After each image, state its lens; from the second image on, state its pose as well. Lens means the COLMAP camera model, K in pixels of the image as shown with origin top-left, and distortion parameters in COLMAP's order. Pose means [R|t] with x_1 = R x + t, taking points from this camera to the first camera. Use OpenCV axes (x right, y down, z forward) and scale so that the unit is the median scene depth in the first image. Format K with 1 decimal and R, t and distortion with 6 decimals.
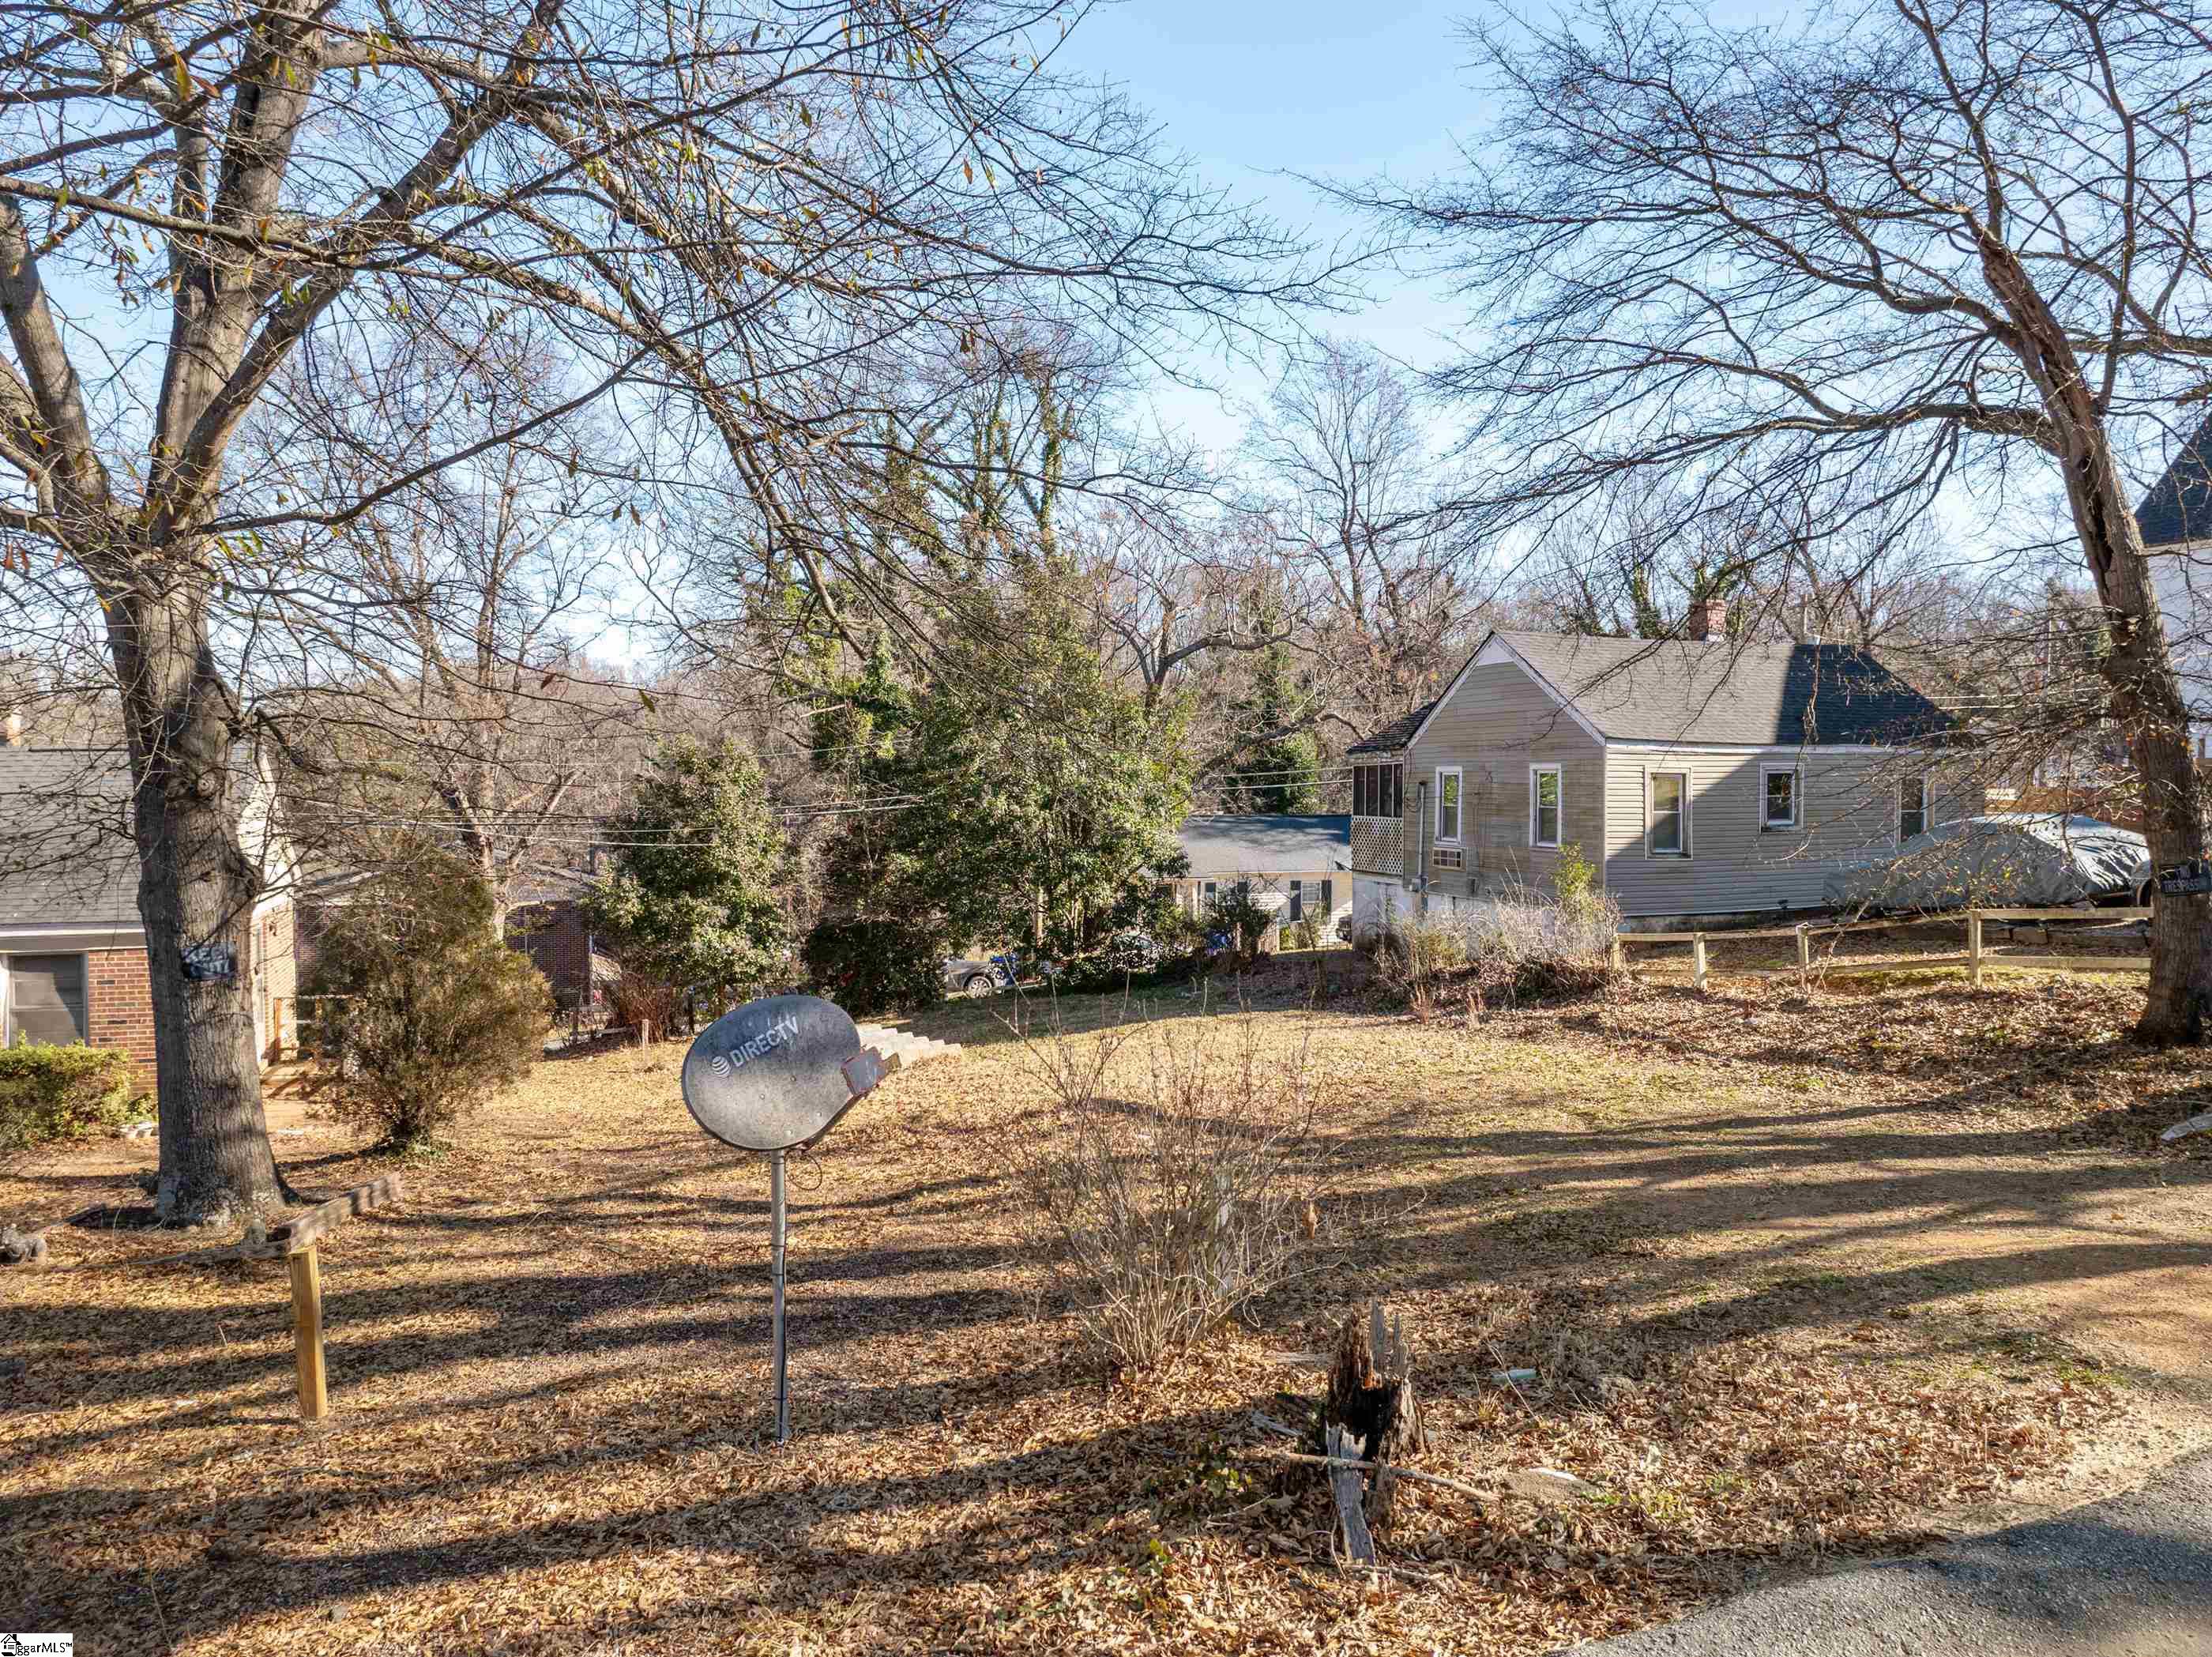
lens RADIAL K [[1564.5, 0, 1110.4], [0, 1564.5, 824.4], [0, 0, 1]] dist [-0.026075, -0.020112]
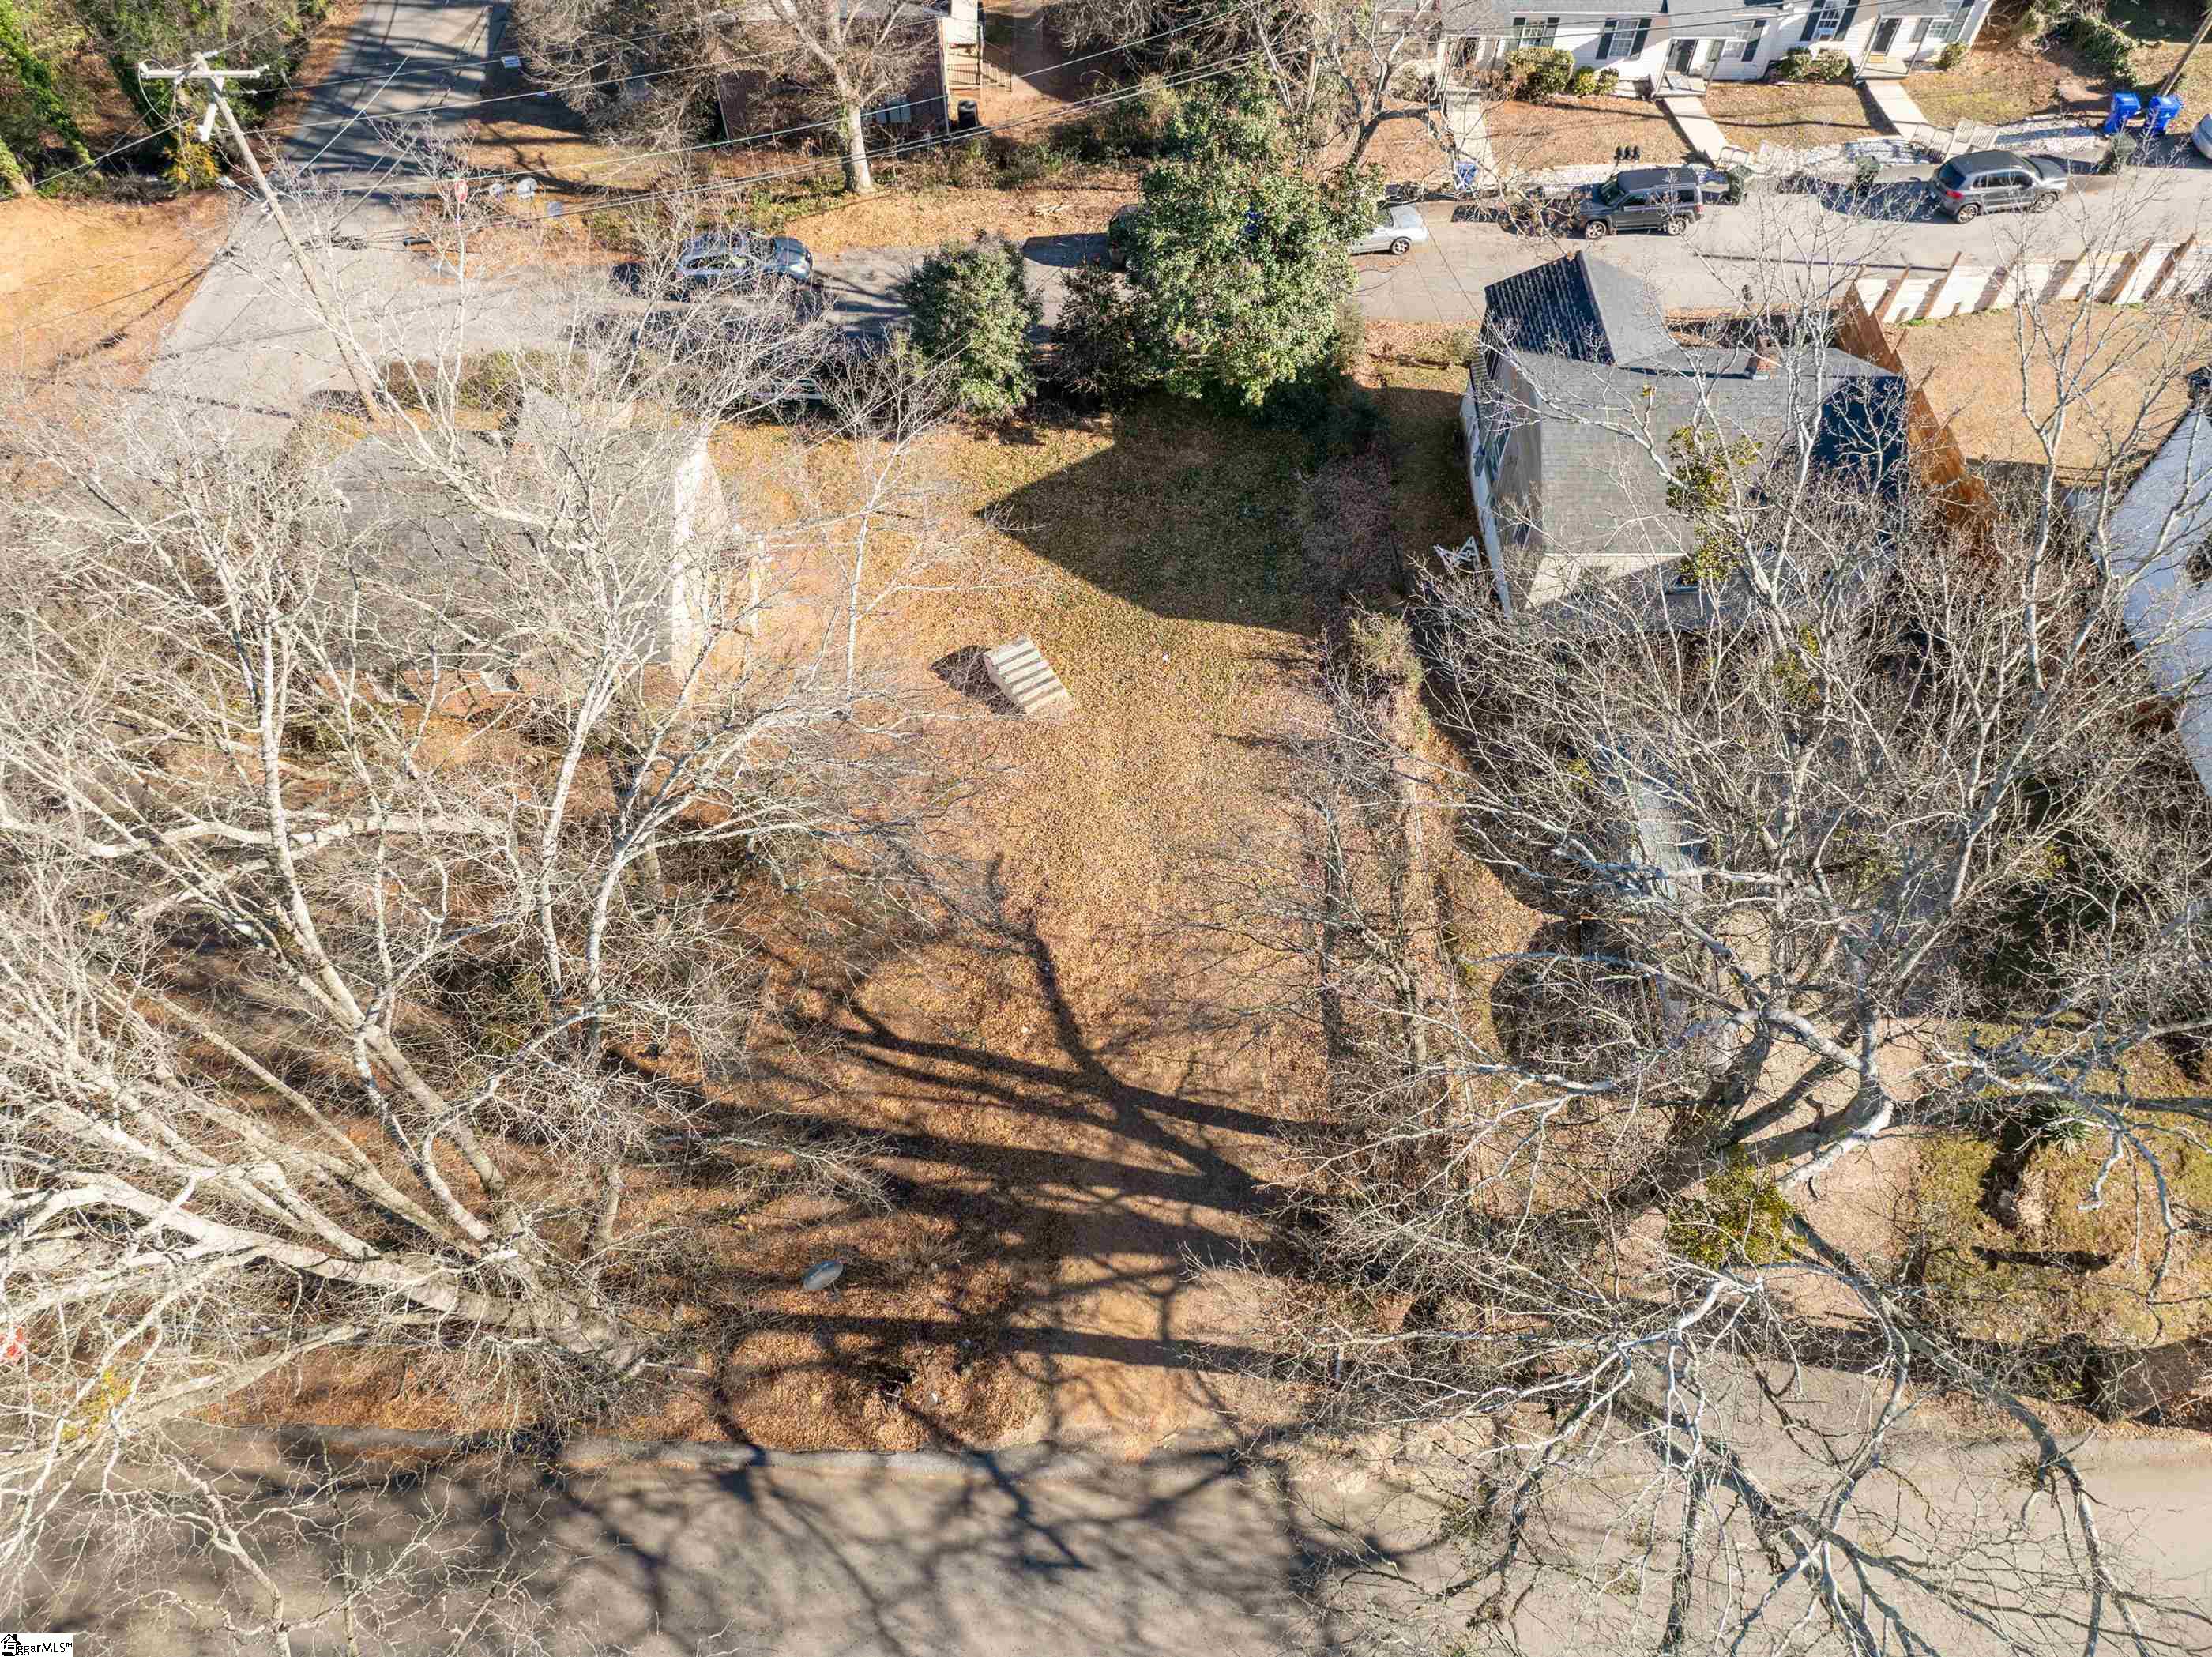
lens RADIAL K [[1557.6, 0, 1114.0], [0, 1557.6, 825.3], [0, 0, 1]] dist [-0.044268, 0.029032]
pose [[0.950296, 0.268974, -0.156814, 0.370416], [-0.015949, 0.545055, 0.838249, -1.687482], [0.310939, -0.794084, 0.522253, -0.053310]]
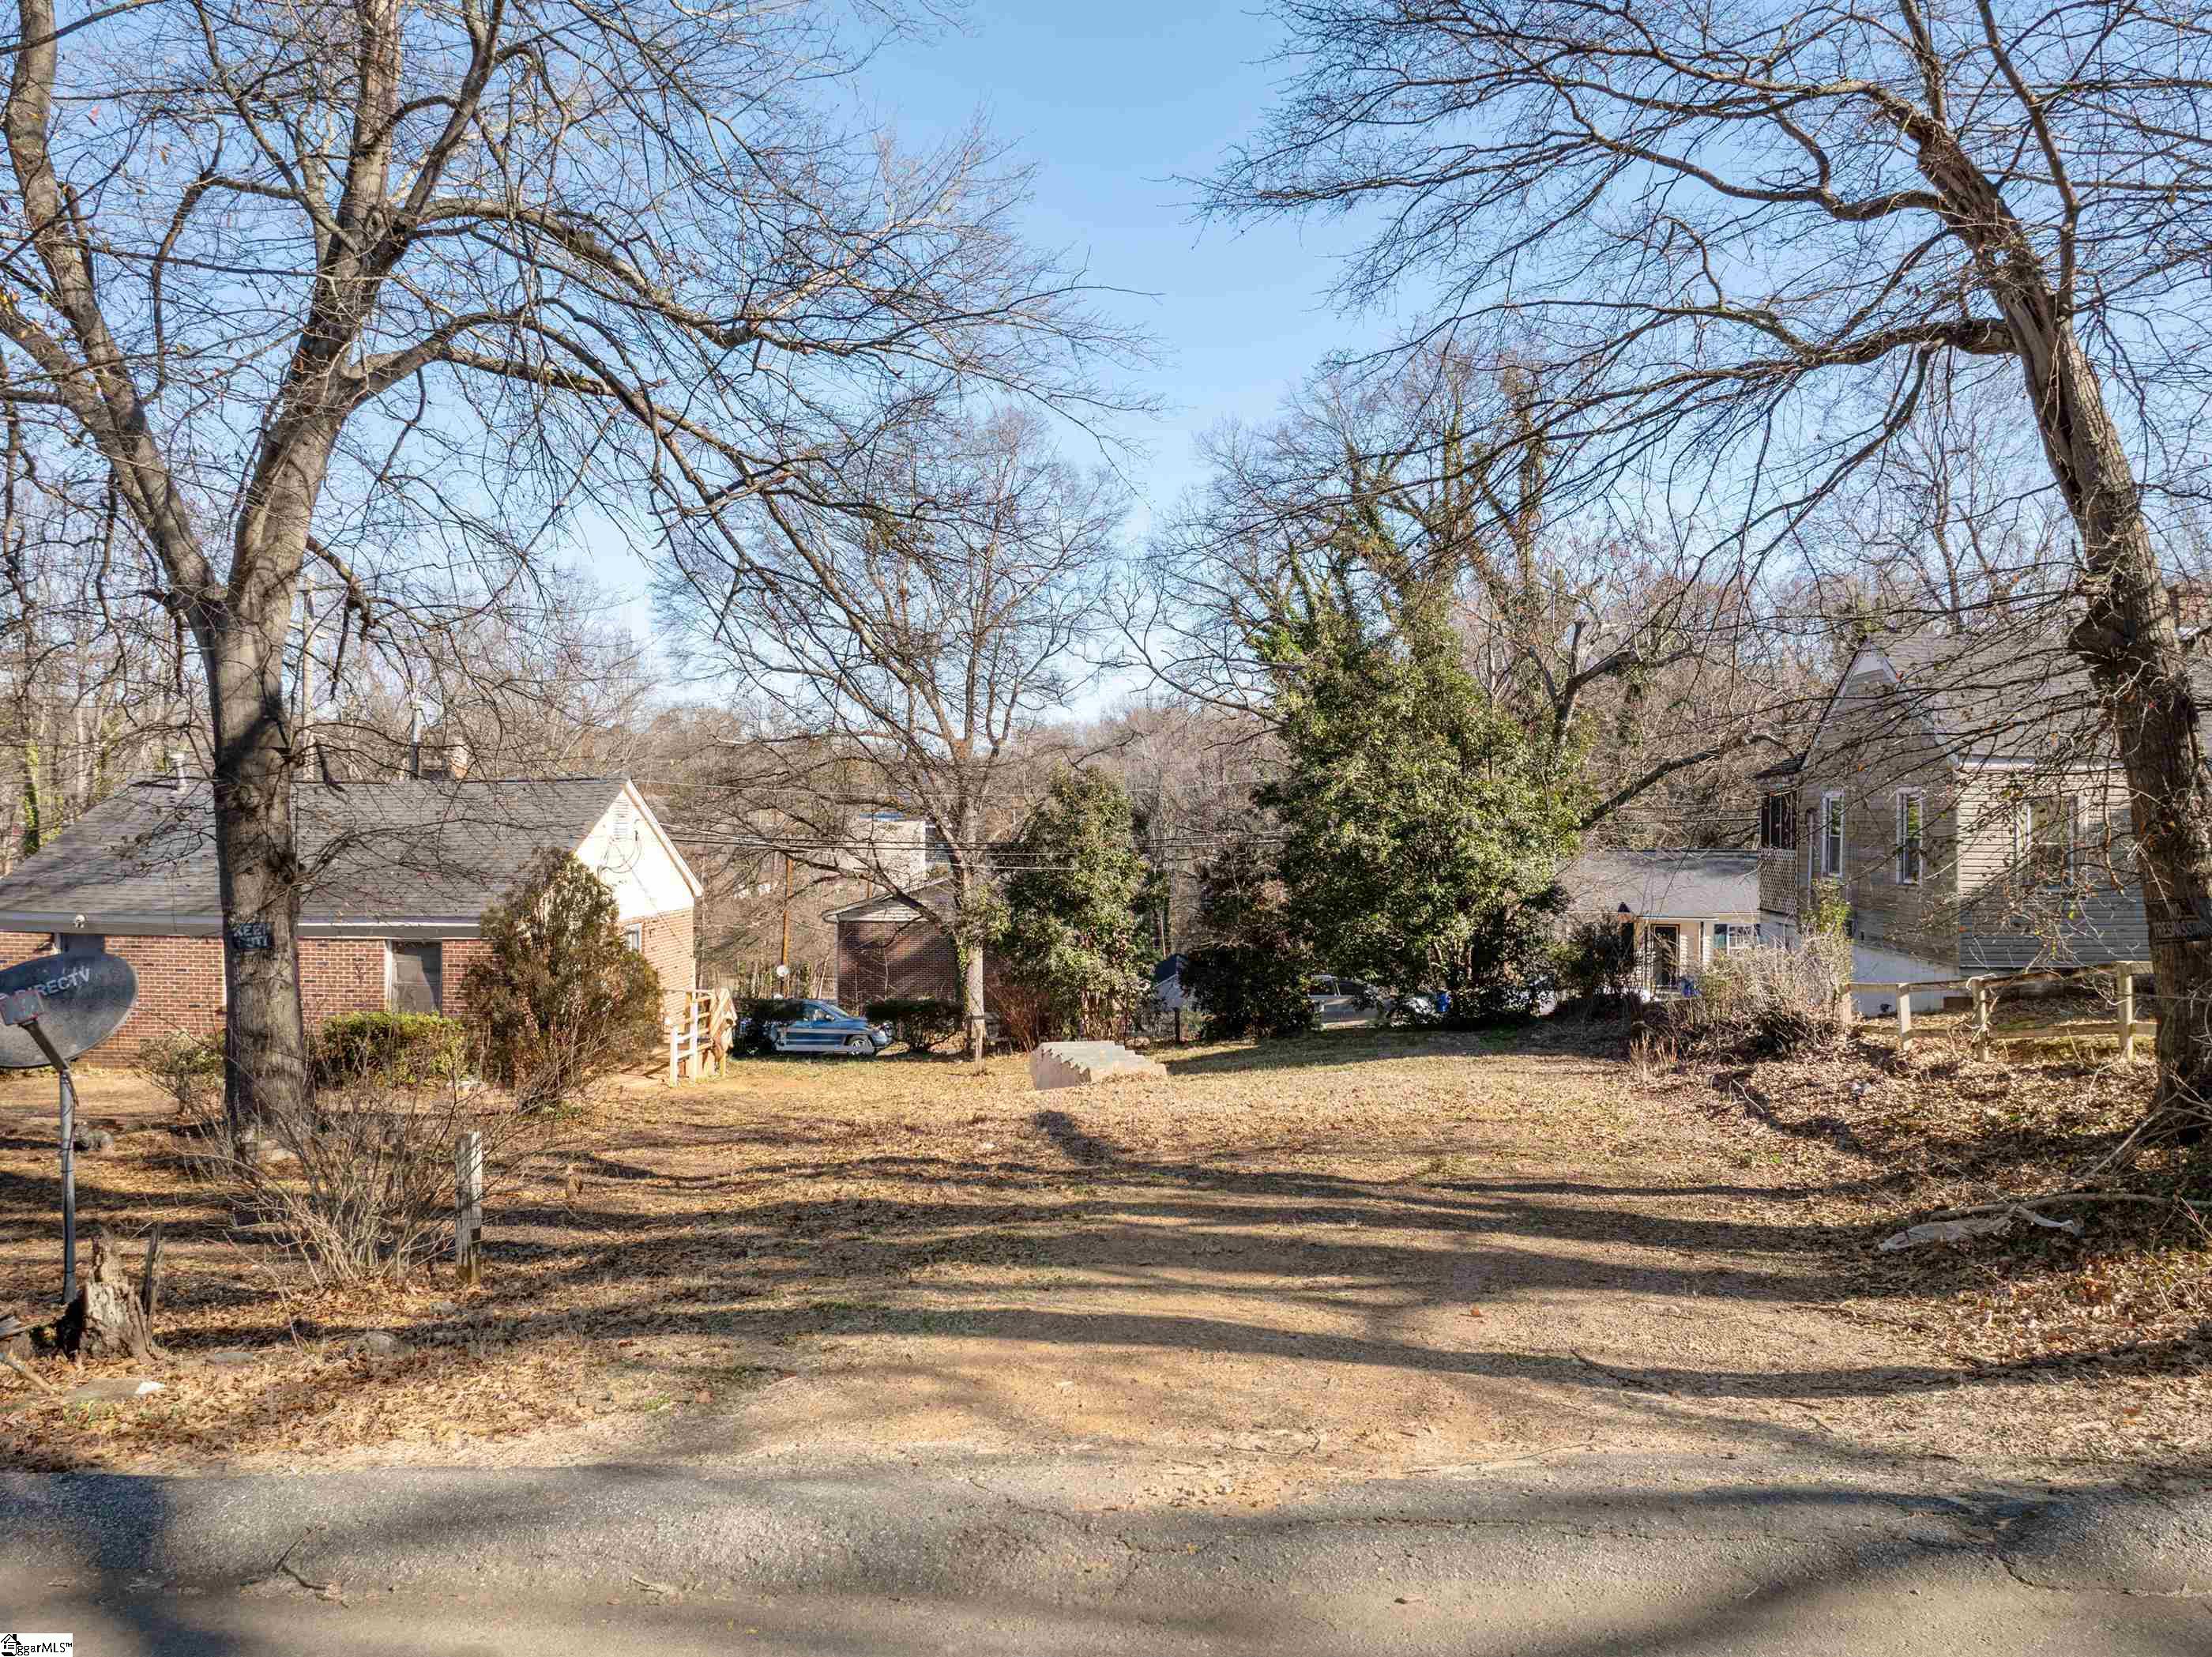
lens RADIAL K [[1563.3, 0, 1109.8], [0, 1563.3, 828.5], [0, 0, 1]] dist [-0.043455, -0.031636]
pose [[0.909534, 0.003157, -0.415617, 0.388905], [-0.011874, 0.999760, -0.018390, 0.008718], [0.415460, 0.021661, 0.909354, 0.081698]]
